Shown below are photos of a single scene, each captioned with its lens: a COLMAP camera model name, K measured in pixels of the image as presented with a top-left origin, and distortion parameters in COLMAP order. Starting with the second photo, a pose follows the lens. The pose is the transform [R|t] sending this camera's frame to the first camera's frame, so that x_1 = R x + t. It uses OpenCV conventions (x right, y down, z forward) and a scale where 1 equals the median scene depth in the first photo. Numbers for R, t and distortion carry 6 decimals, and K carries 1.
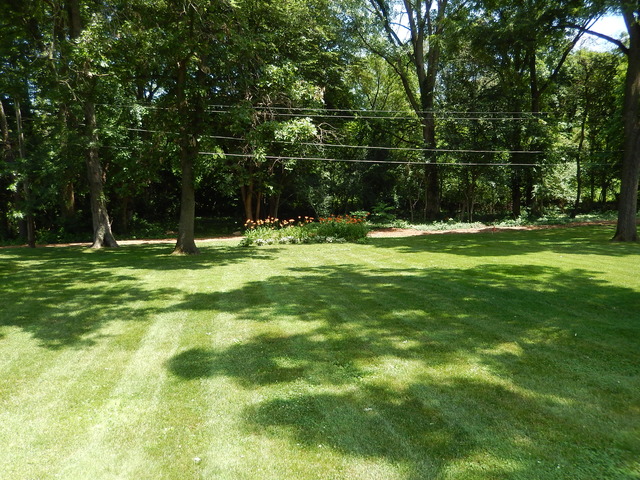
lens RADIAL K [[461.4, 0, 317.3], [0, 461.4, 240.1], [0, 0, 1]] dist [-0.039310, 0.001598]
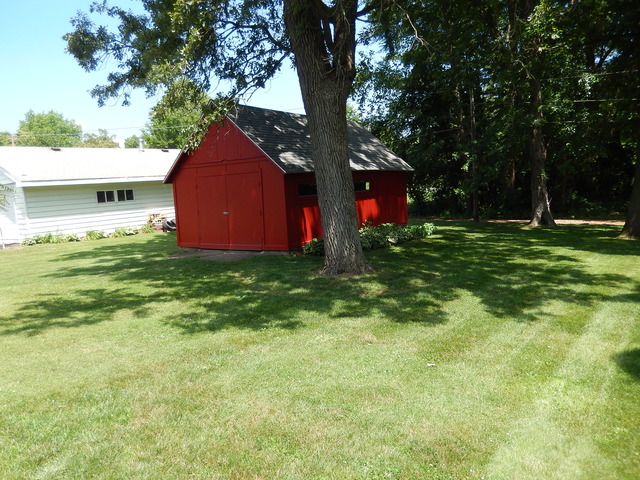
lens RADIAL K [[461.4, 0, 318.1], [0, 461.4, 239.5], [0, 0, 1]] dist [-0.039310, 0.001598]
pose [[0.634942, 0.079769, -0.768431, -0.015396], [-0.044341, 0.996778, 0.066835, 0.002297], [0.771286, -0.008363, 0.636433, -0.005920]]
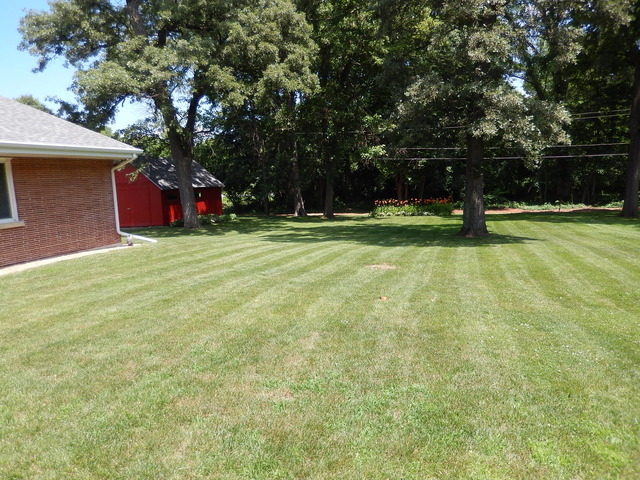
lens RADIAL K [[461.4, 0, 320.8], [0, 461.4, 235.4], [0, 0, 1]] dist [-0.039310, 0.001598]
pose [[0.865778, 0.039466, -0.498870, 0.831803], [-0.025508, 0.999070, 0.034767, 0.046116], [0.499778, -0.017375, 0.865979, -0.858735]]
